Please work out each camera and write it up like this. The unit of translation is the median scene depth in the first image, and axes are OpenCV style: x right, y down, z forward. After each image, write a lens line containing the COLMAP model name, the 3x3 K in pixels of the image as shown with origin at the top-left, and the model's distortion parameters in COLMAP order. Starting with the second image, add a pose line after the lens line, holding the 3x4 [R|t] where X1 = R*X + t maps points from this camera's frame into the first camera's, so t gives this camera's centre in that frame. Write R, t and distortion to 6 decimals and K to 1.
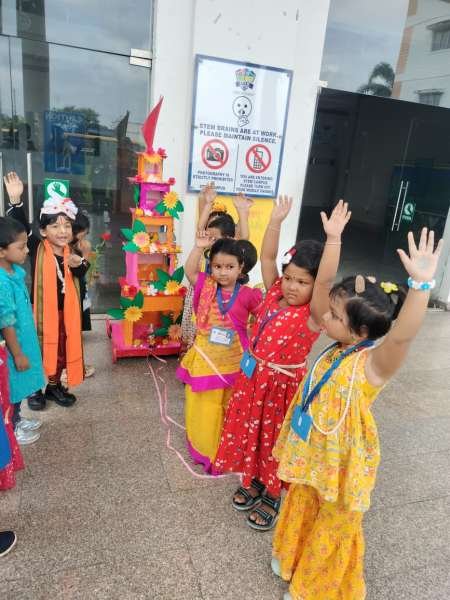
lens RADIAL K [[425.4, 0, 225.0], [0, 425.4, 300.0], [0, 0, 1]] dist [0.018524, -0.038086]
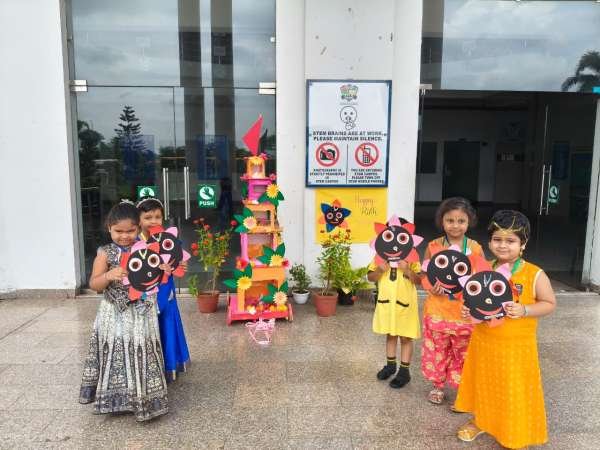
lens RADIAL K [[425.4, 0, 307.1], [0, 425.4, 234.0], [0, 0, 1]] dist [0.018524, -0.038086]
pose [[0.954059, -0.042561, -0.296580, 0.266460], [-0.010038, 0.984763, -0.173612, 0.085584], [0.299450, 0.168613, 0.939095, -0.100475]]
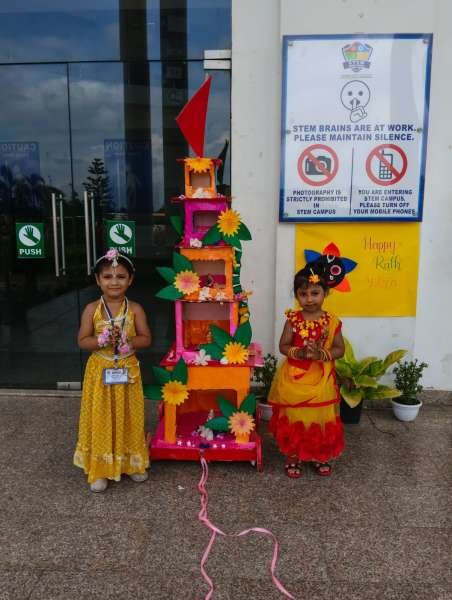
lens RADIAL K [[488.7, 0, 213.1], [0, 488.7, 295.9], [0, 0, 1]] dist [0.015573, -0.065737]
pose [[0.930598, -0.036758, -0.364193, 0.100783], [-0.027314, 0.985198, -0.169230, 0.009176], [0.365022, 0.167432, 0.915819, 0.239219]]
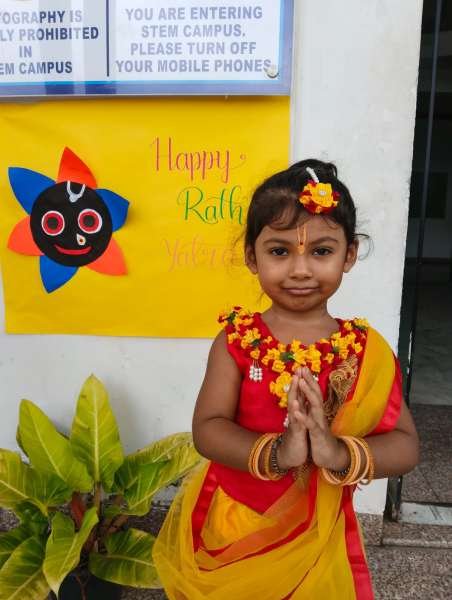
lens RADIAL K [[511.6, 0, 215.7], [0, 511.6, 325.9], [0, 0, 1]] dist [0.021611, -0.068421]
pose [[0.918292, -0.008100, -0.395821, 0.216702], [-0.057876, 0.986303, -0.154454, -0.057808], [0.391650, 0.164743, 0.905246, 0.792868]]
